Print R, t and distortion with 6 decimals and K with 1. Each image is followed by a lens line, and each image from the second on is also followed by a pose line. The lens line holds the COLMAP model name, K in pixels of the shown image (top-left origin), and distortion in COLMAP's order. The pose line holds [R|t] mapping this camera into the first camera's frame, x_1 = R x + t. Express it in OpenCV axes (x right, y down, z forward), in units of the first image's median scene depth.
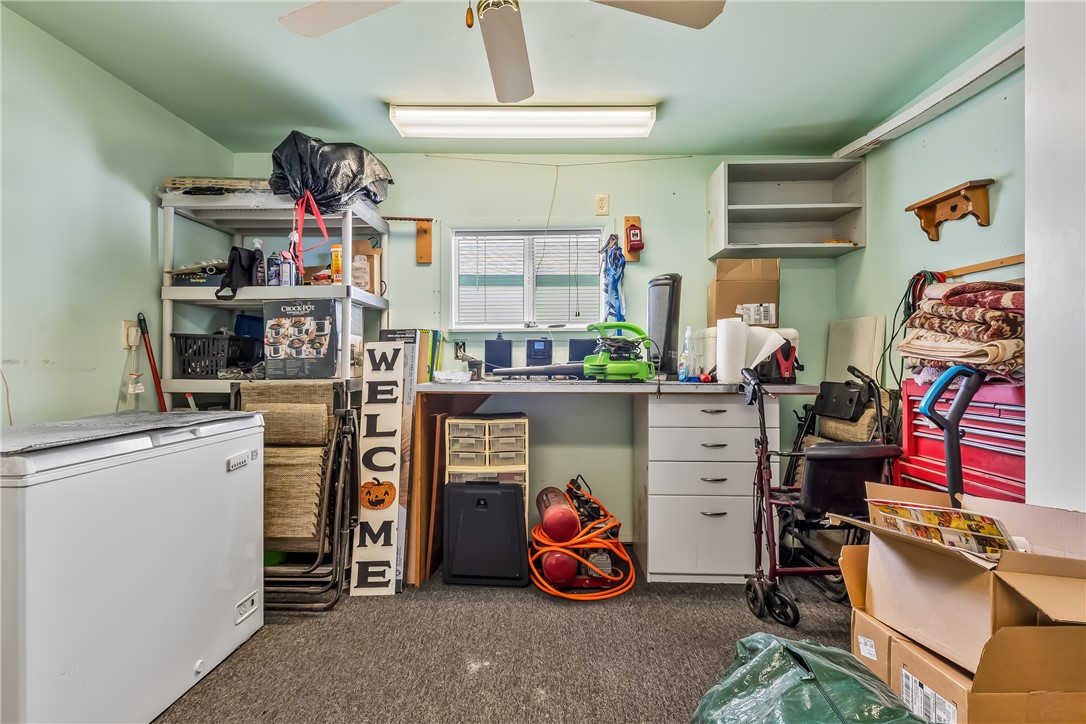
lens RADIAL K [[525.0, 0, 544.2], [0, 525.0, 361.8], [0, 0, 1]] dist [0.002001, -0.001233]
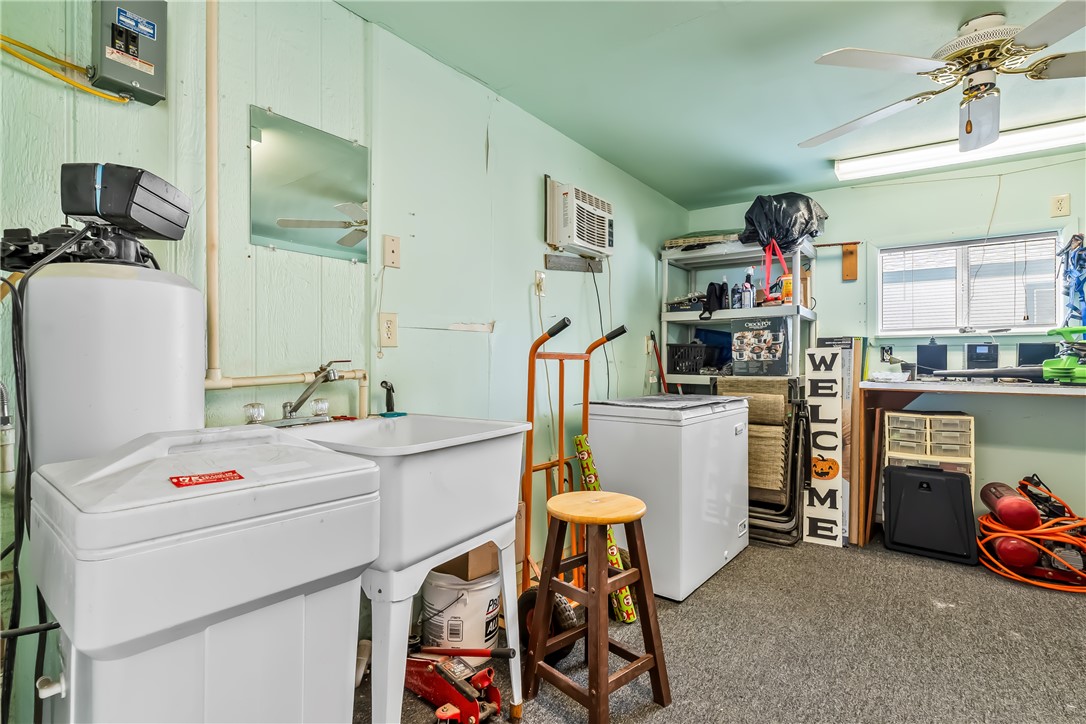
lens RADIAL K [[525.0, 0, 546.4], [0, 525.0, 357.8], [0, 0, 1]] dist [0.002001, -0.001233]
pose [[0.817255, 0.001809, -0.576273, -0.130789], [-0.007693, 0.999940, -0.007771, 0.000693], [0.576224, 0.010784, 0.817220, -0.429828]]
